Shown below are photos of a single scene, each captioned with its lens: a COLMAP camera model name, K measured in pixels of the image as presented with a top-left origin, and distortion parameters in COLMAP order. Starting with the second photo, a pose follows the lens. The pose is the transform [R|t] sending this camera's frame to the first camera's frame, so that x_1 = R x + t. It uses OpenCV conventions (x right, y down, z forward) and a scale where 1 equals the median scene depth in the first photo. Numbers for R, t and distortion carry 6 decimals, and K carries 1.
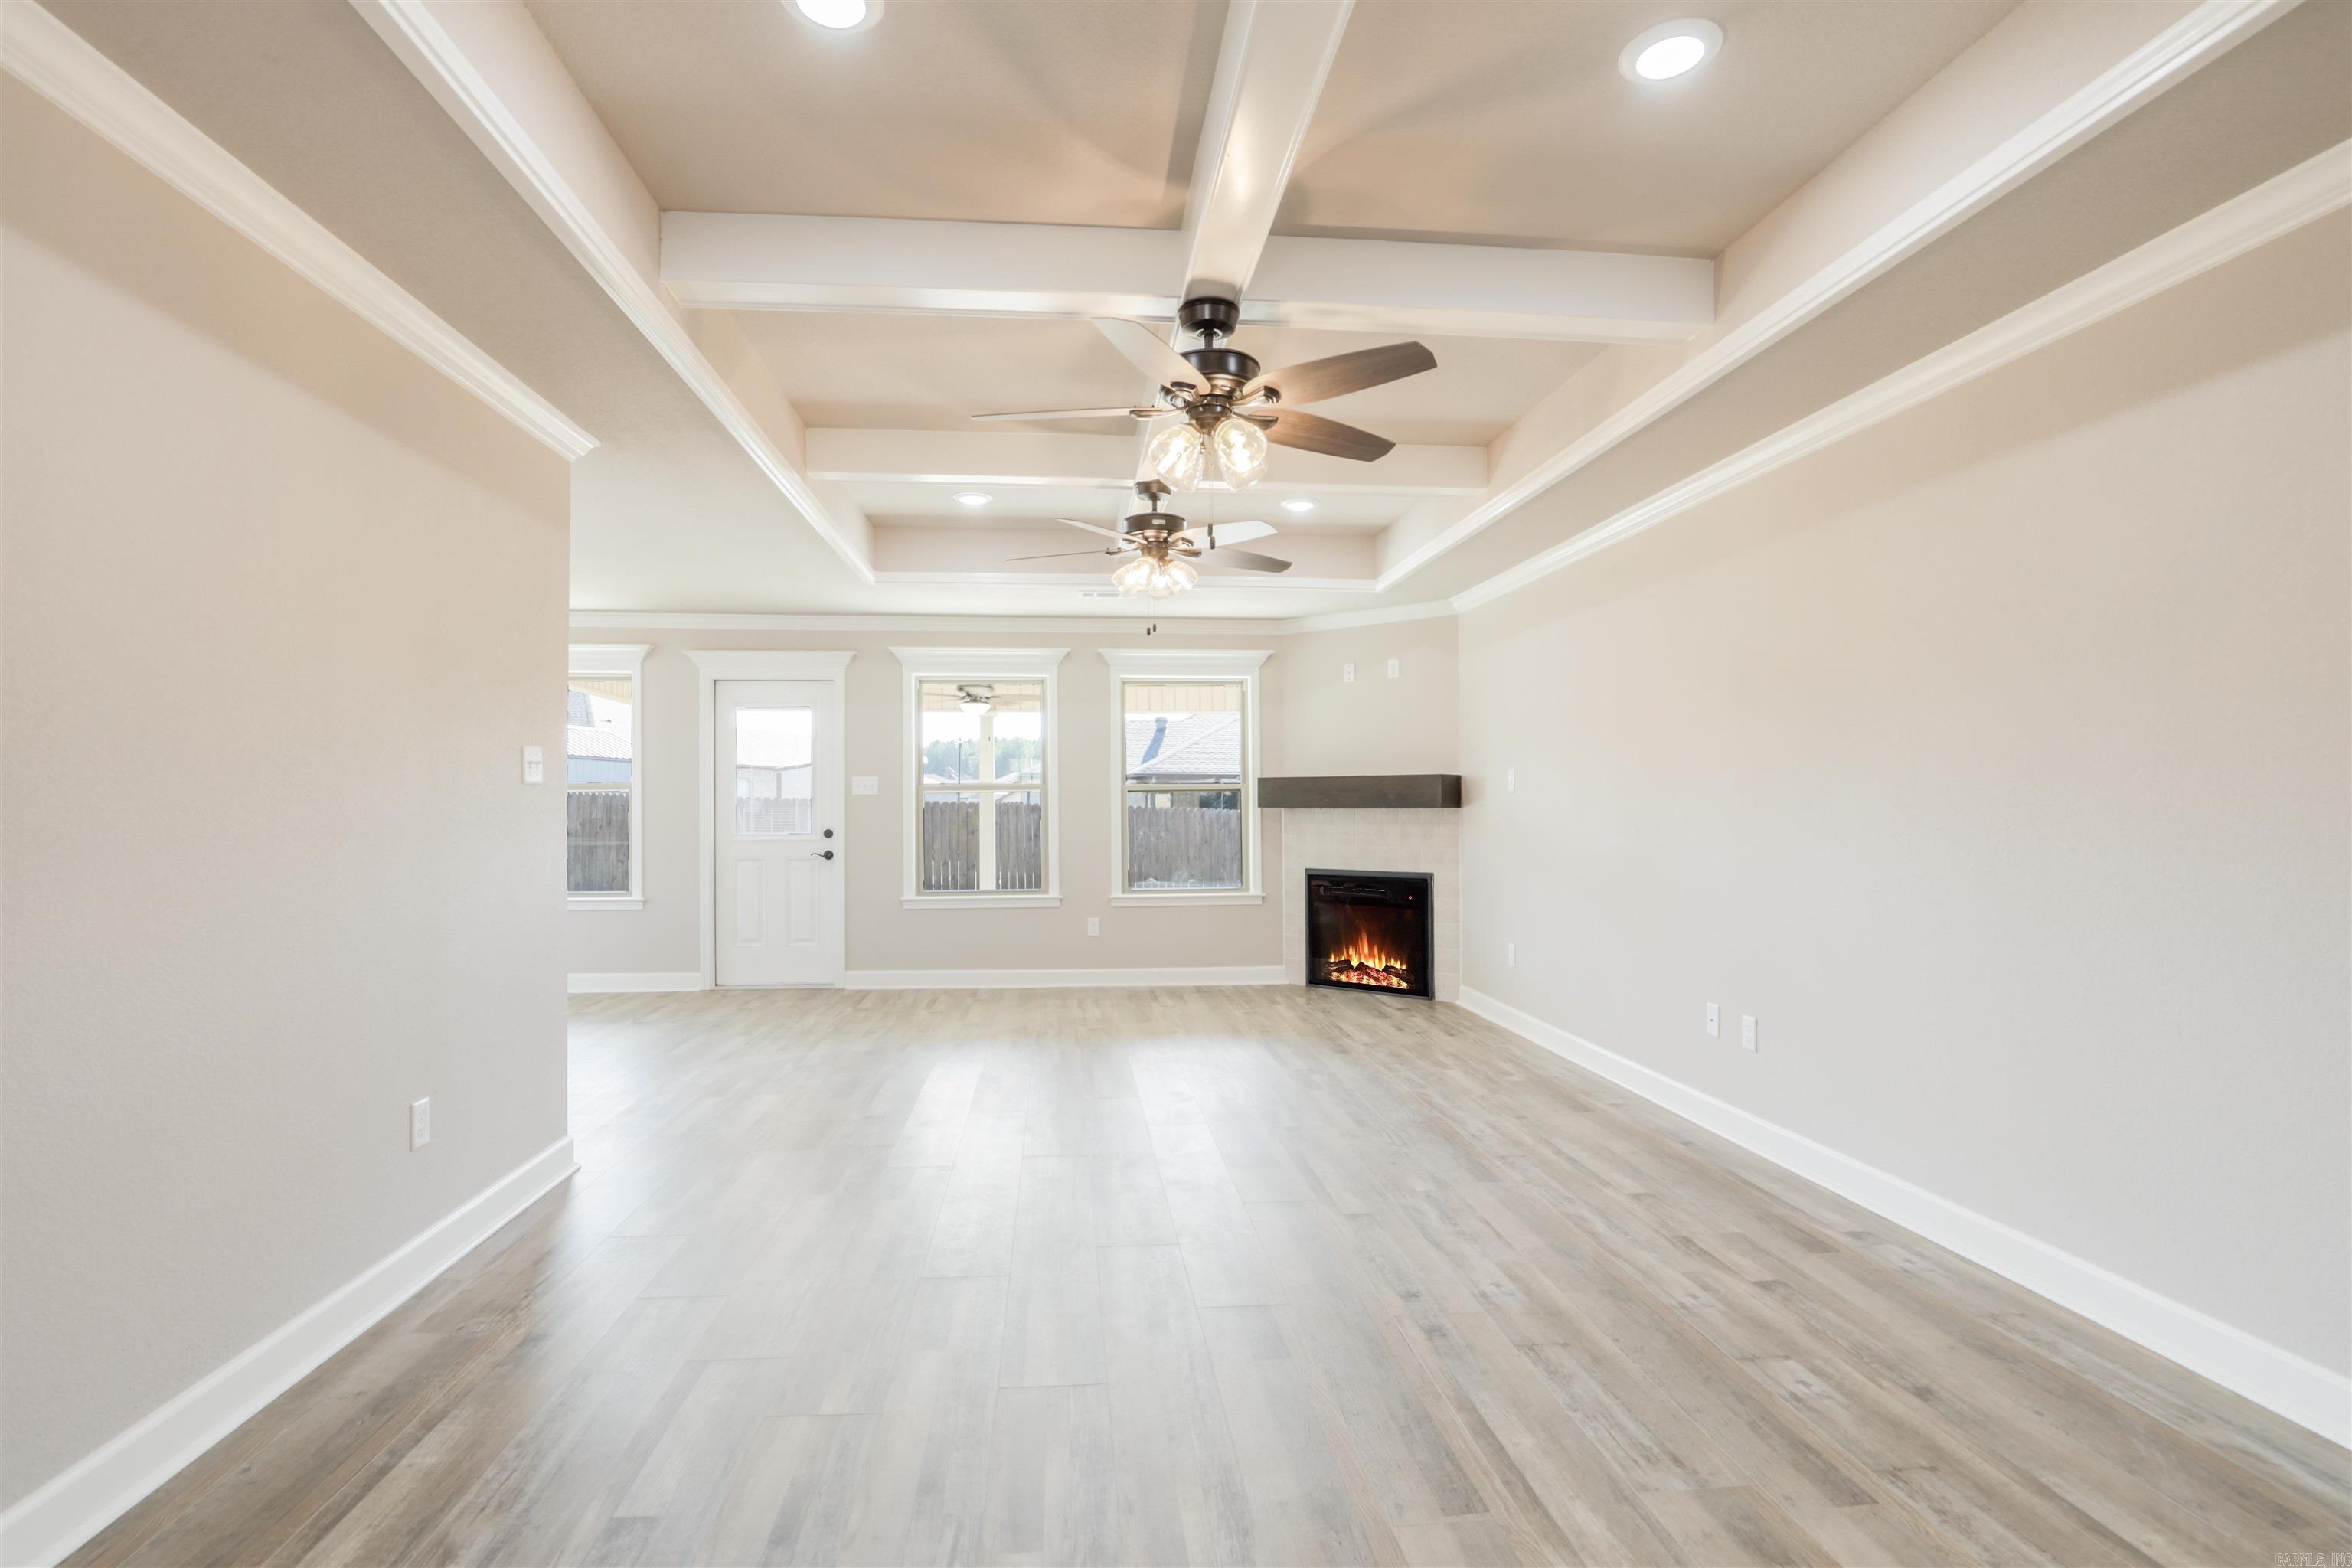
lens RADIAL K [[1110.3, 0, 1176.0], [0, 1110.3, 784.0], [0, 0, 1]] dist [-0.015943, 0.000766]
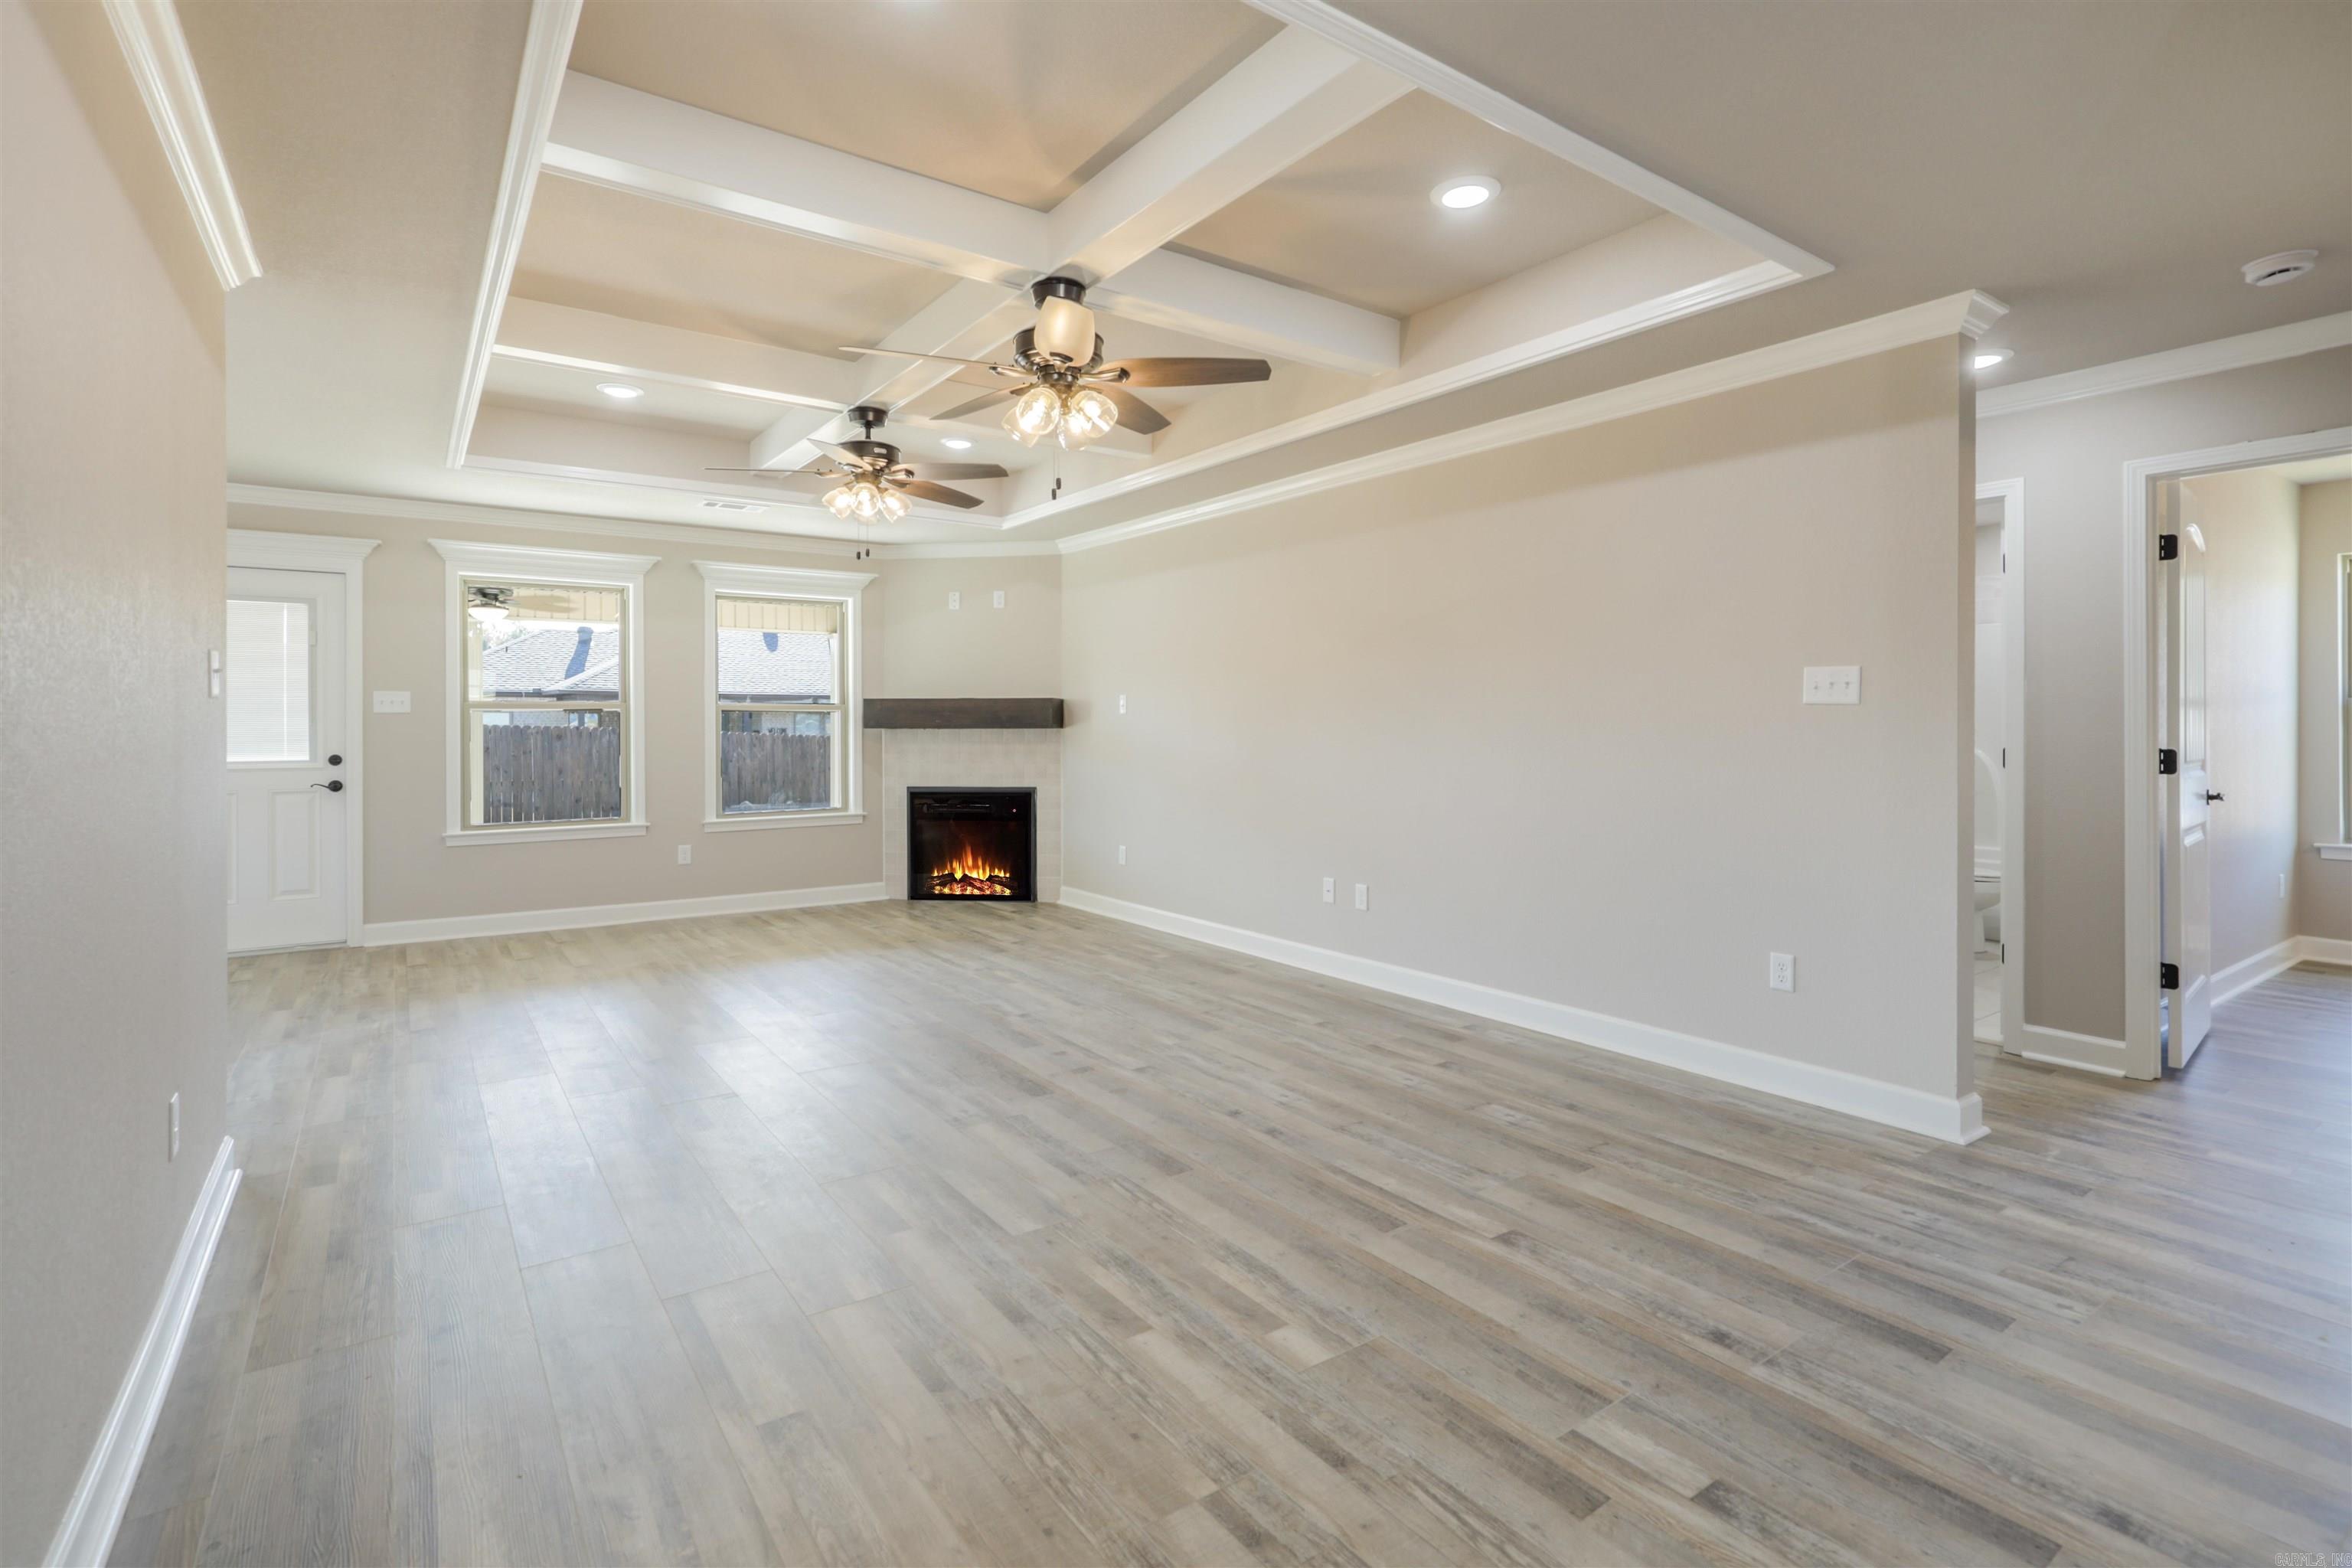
lens RADIAL K [[1097.2, 0, 1179.5], [0, 1097.2, 724.0], [0, 0, 1]] dist [0.012841, 0.000057]
pose [[0.869822, 0.002161, 0.493361, -0.186052], [-0.010338, 0.999851, 0.013845, 0.000525], [-0.493258, -0.017143, 0.869714, -0.021052]]
